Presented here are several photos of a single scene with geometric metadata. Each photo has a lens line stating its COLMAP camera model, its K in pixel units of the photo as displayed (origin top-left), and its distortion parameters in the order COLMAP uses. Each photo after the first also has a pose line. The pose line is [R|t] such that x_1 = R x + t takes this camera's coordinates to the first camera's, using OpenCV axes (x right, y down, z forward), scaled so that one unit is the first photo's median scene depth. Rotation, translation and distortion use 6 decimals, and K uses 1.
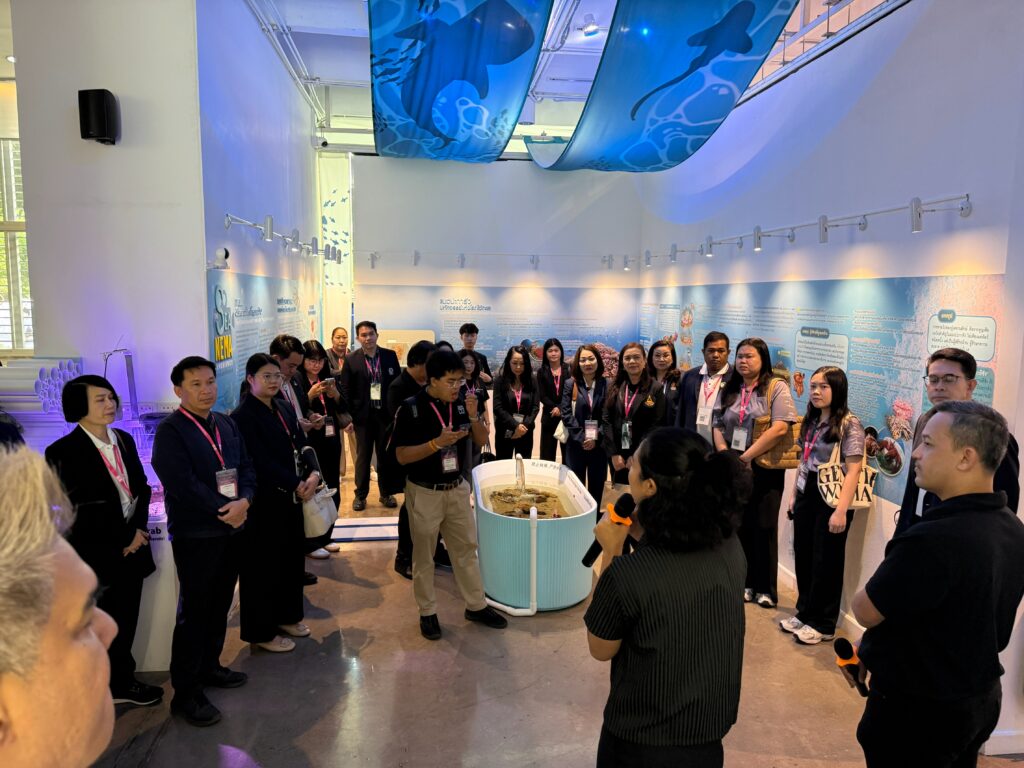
lens RADIAL K [[713.1, 0, 512.5], [0, 713.1, 385.6], [0, 0, 1]] dist [0.014262, 0.000839]
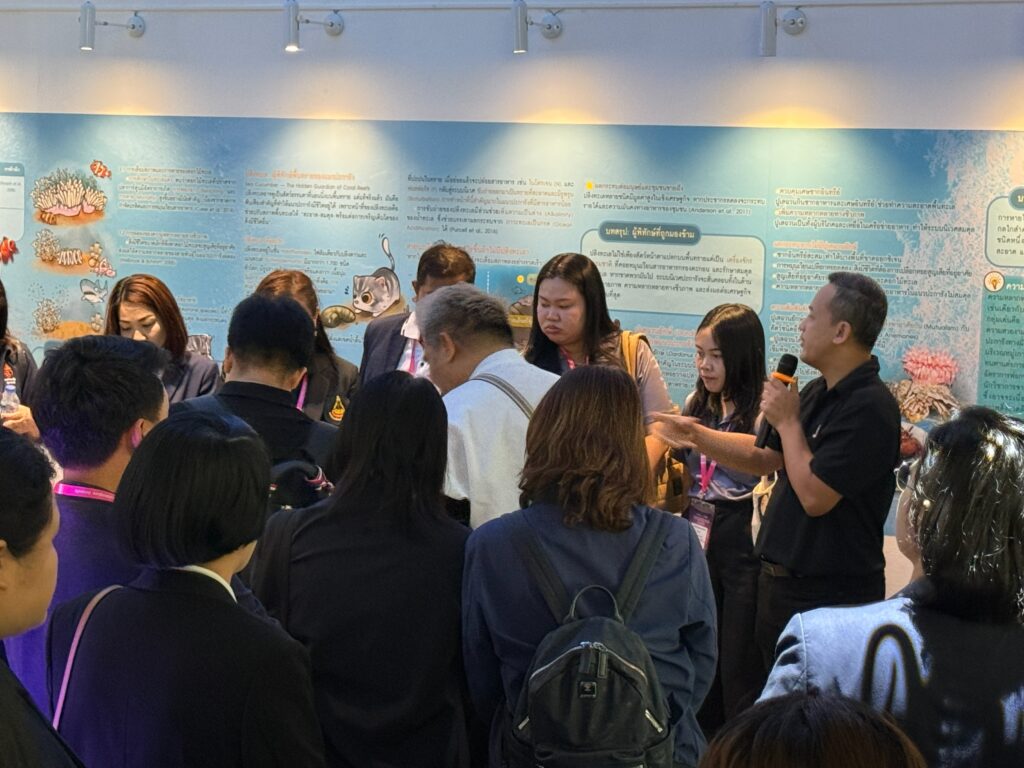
lens RADIAL K [[2204.0, 0, 513.0], [0, 2204.0, 390.0], [0, 0, 1]] dist [0.210293, 0.000000]
pose [[0.551654, -0.078665, 0.830355, -1.045268], [0.080641, 0.995909, 0.040774, -0.044245], [-0.830166, 0.044468, 0.555741, 0.299856]]
